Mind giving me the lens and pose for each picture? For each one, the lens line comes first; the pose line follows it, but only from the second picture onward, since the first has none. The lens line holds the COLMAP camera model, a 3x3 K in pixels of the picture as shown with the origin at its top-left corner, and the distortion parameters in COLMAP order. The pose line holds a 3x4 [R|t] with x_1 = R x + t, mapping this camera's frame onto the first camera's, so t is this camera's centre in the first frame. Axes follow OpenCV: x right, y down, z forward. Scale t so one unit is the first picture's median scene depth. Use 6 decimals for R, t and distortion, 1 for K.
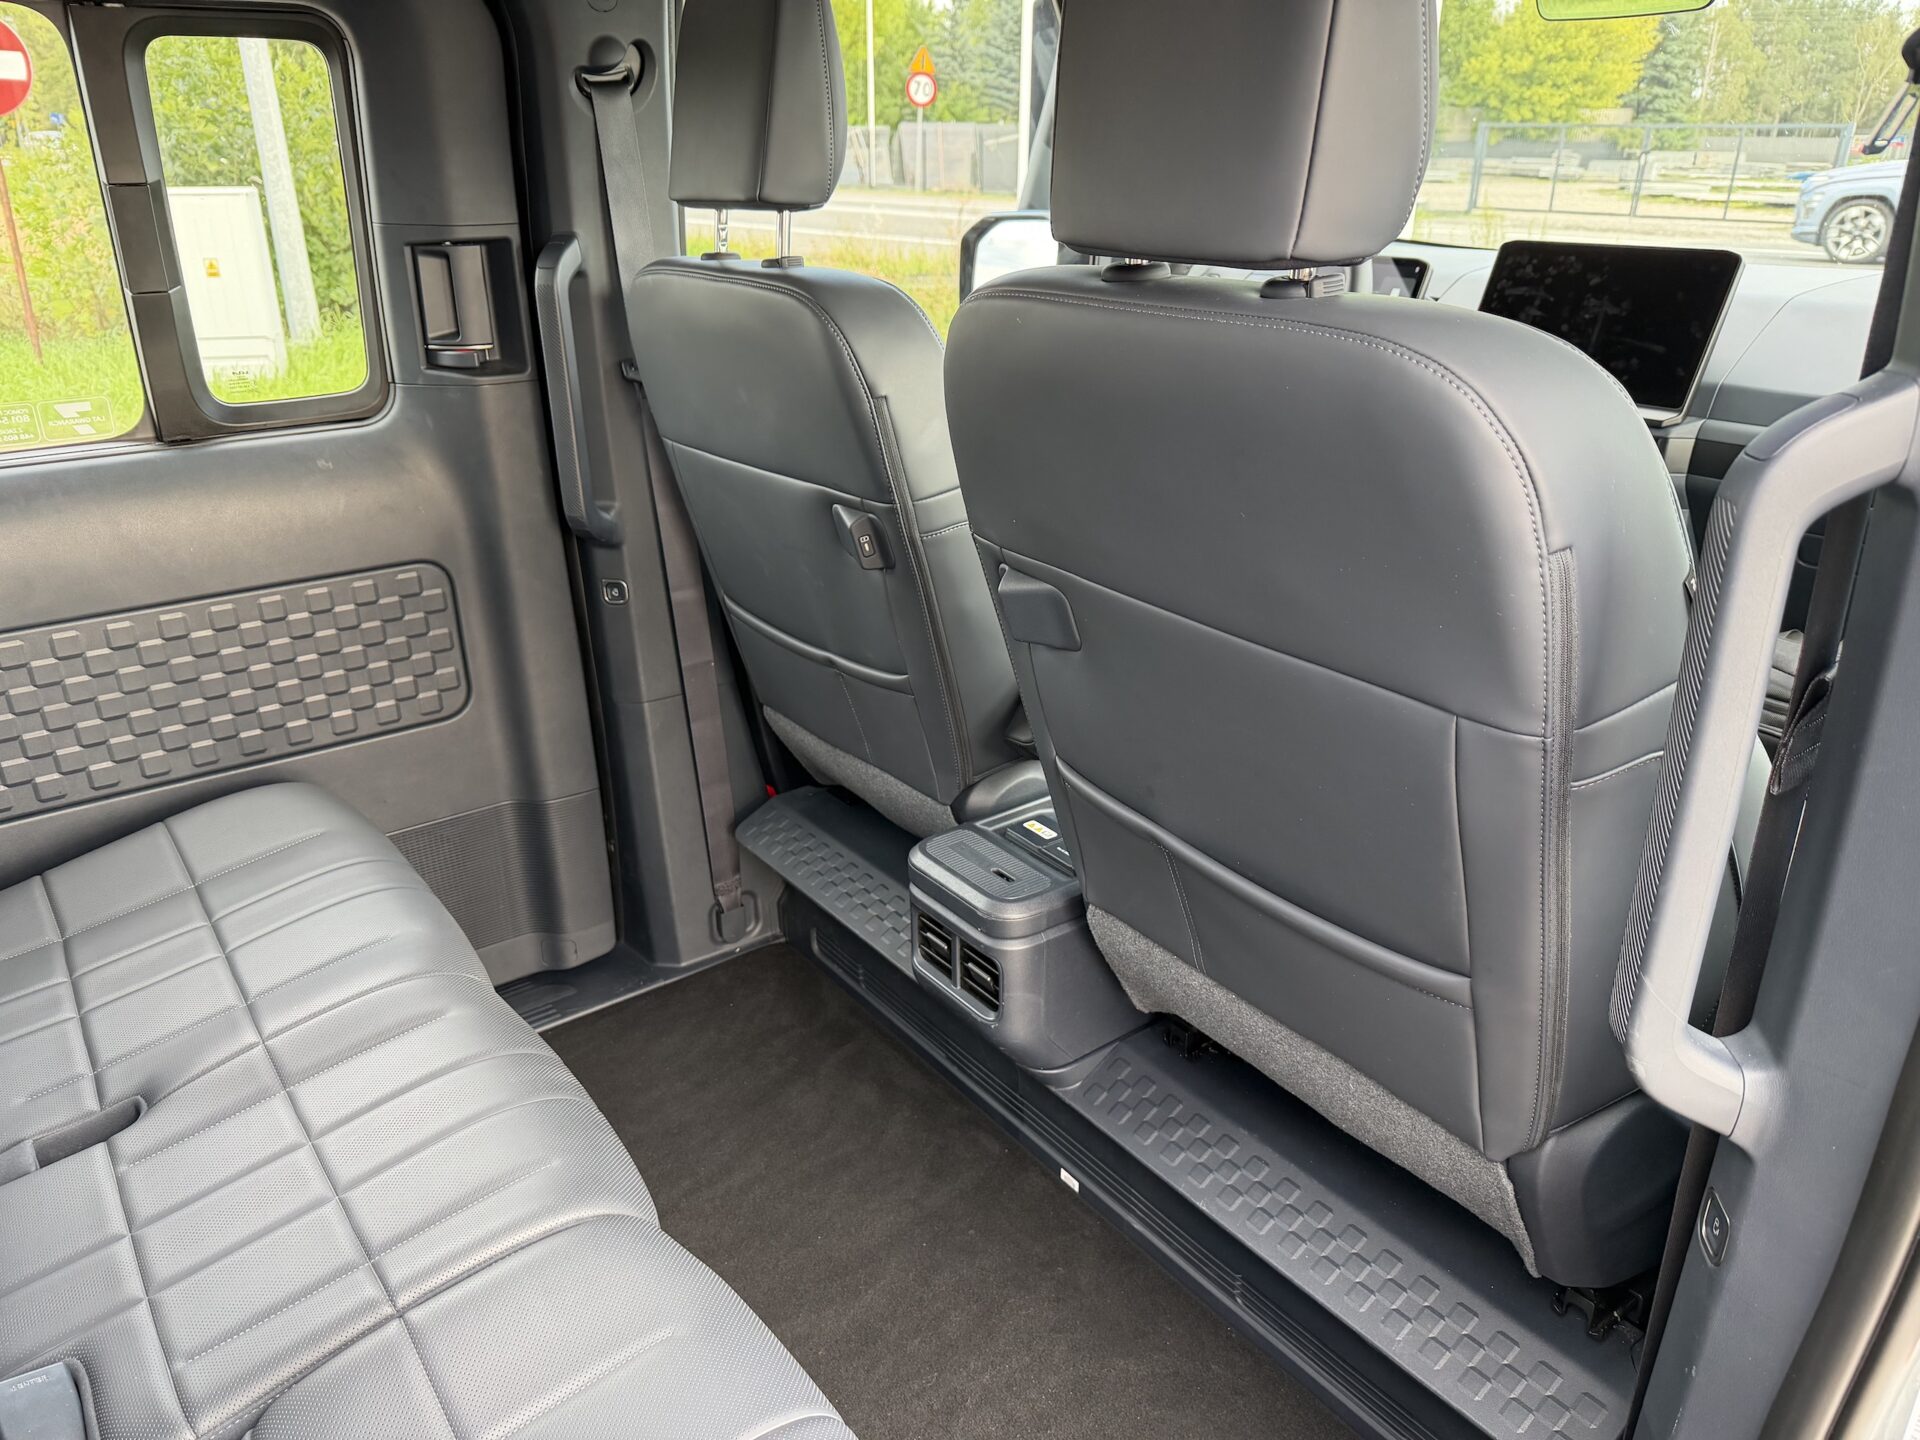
lens RADIAL K [[1375.6, 0, 960.0], [0, 1375.6, 720.0], [0, 0, 1]] dist [0.002125, -0.000400]
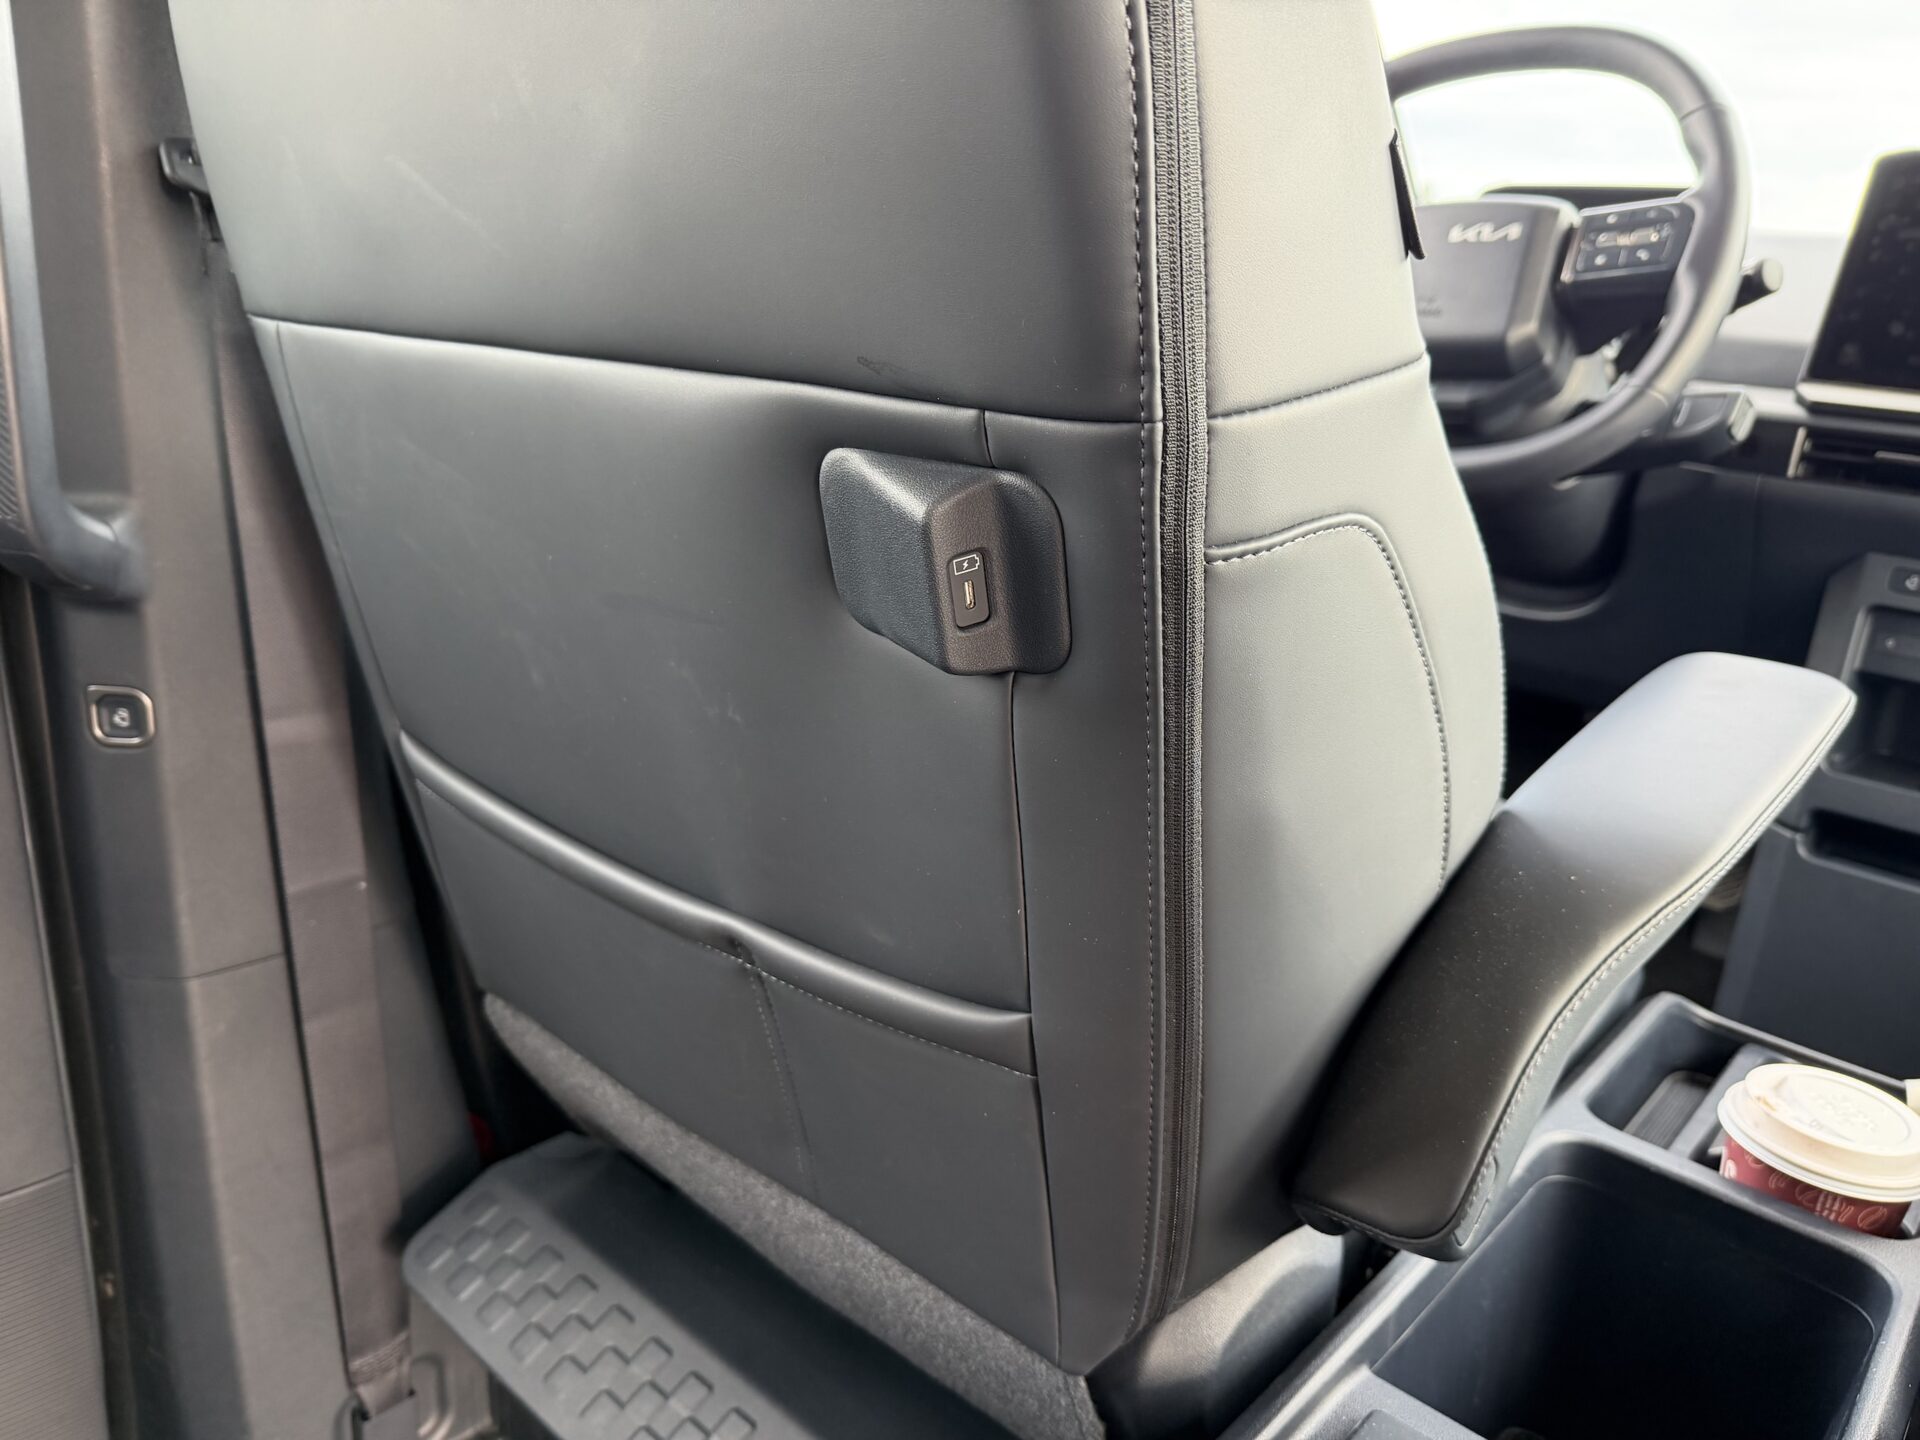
lens RADIAL K [[1396.8, 0, 960.0], [0, 1396.8, 720.0], [0, 0, 1]] dist [-0.039986, 0.001239]
pose [[0.973853, 0.027088, 0.225559, -0.099000], [-0.006232, 0.995677, -0.092669, -0.055706], [-0.227094, 0.088841, 0.969812, 0.544280]]
